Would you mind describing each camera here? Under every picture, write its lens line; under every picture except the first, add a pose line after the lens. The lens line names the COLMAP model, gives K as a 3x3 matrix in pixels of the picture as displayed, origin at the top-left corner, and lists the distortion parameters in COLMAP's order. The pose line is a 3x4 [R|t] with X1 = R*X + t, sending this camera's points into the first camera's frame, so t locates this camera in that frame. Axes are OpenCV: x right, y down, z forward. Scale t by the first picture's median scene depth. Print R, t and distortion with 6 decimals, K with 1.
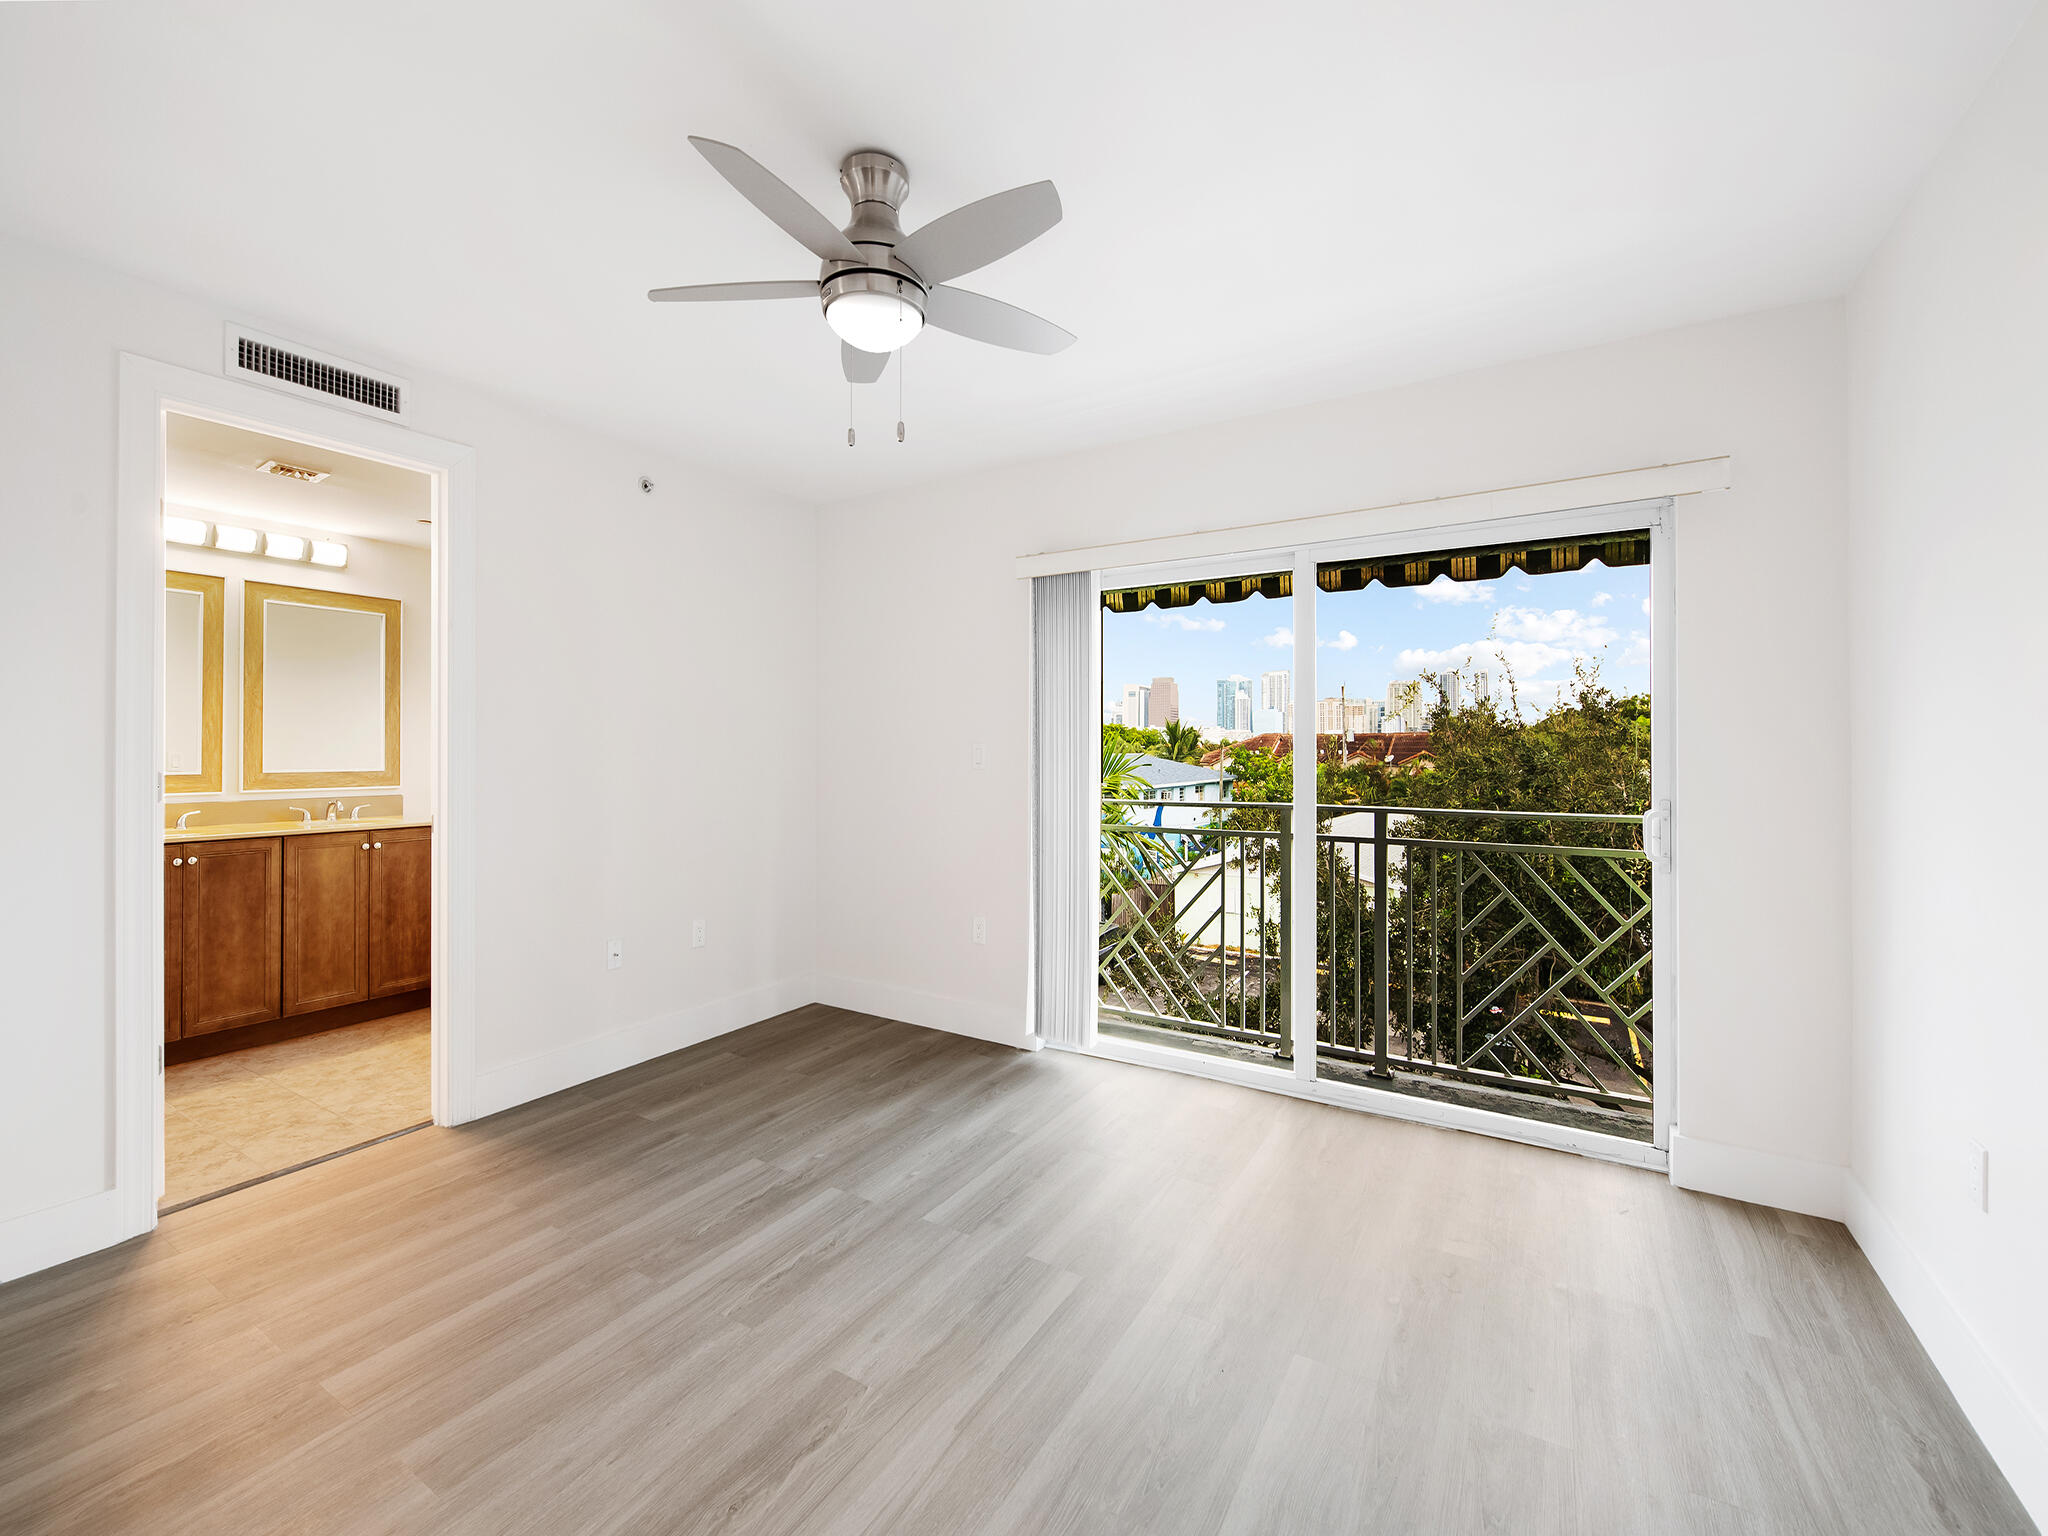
lens RADIAL K [[857.3, 0, 1003.8], [0, 857.3, 766.2], [0, 0, 1]] dist [-0.000938, -0.002176]
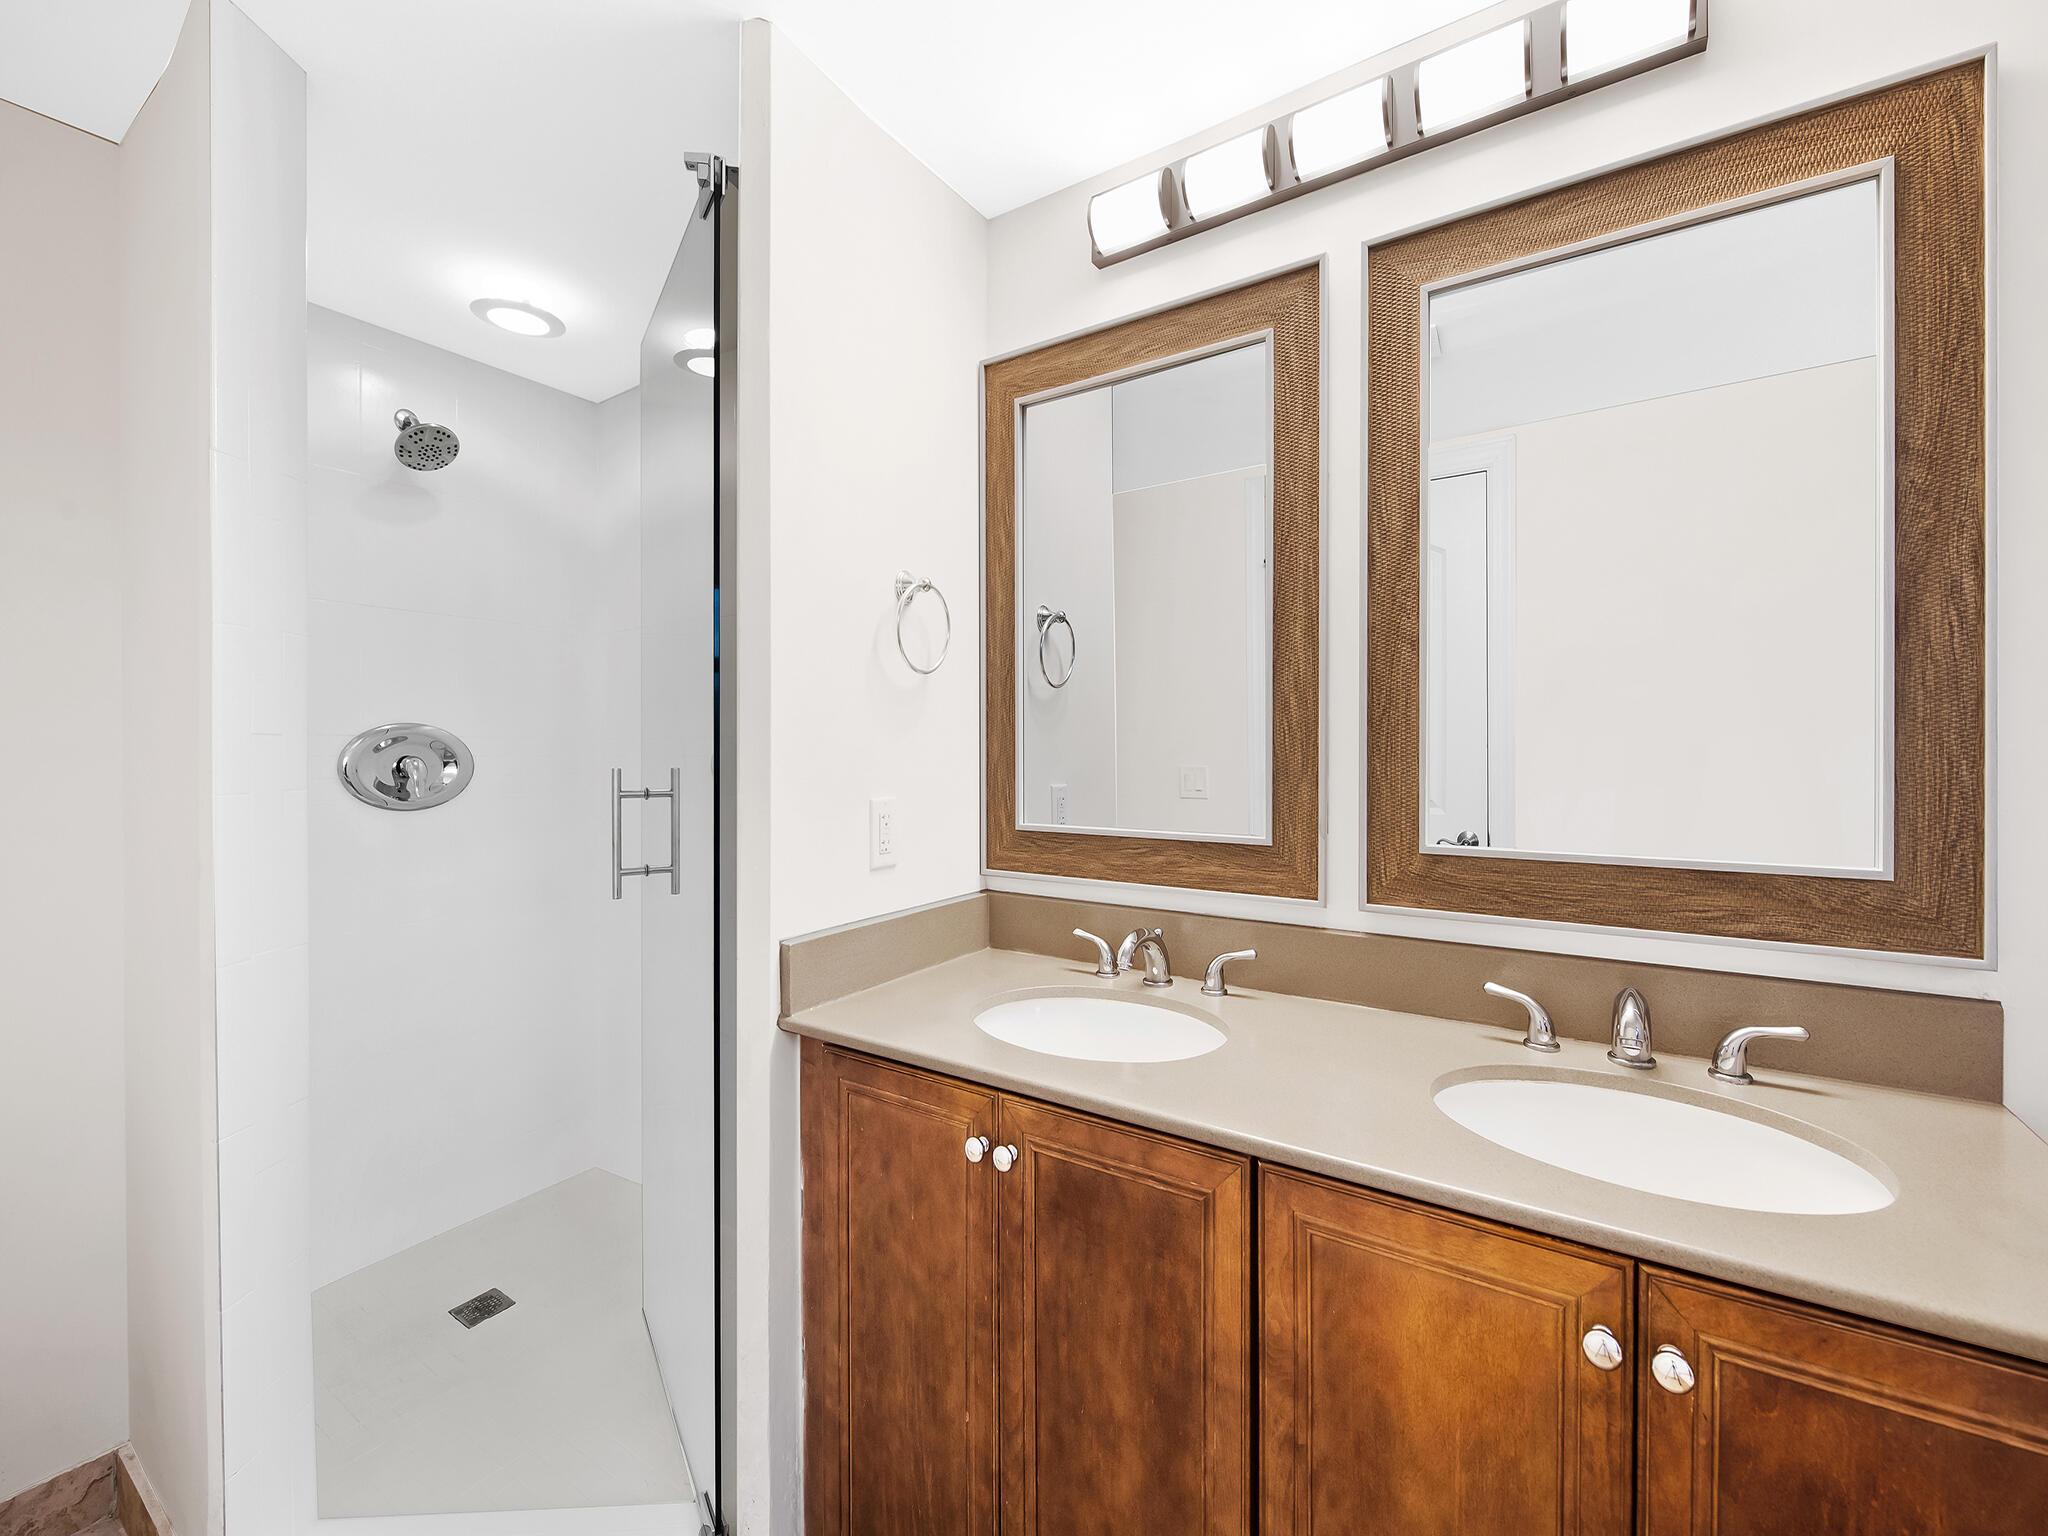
lens RADIAL K [[857.3, 0, 1016.6], [0, 857.3, 764.8], [0, 0, 1]] dist [-0.000938, -0.002176]
pose [[-0.000857, 0.001683, -0.999998, -0.597371], [-0.004190, 0.999990, 0.001687, -0.024418], [0.999991, 0.004191, -0.000850, 0.918117]]
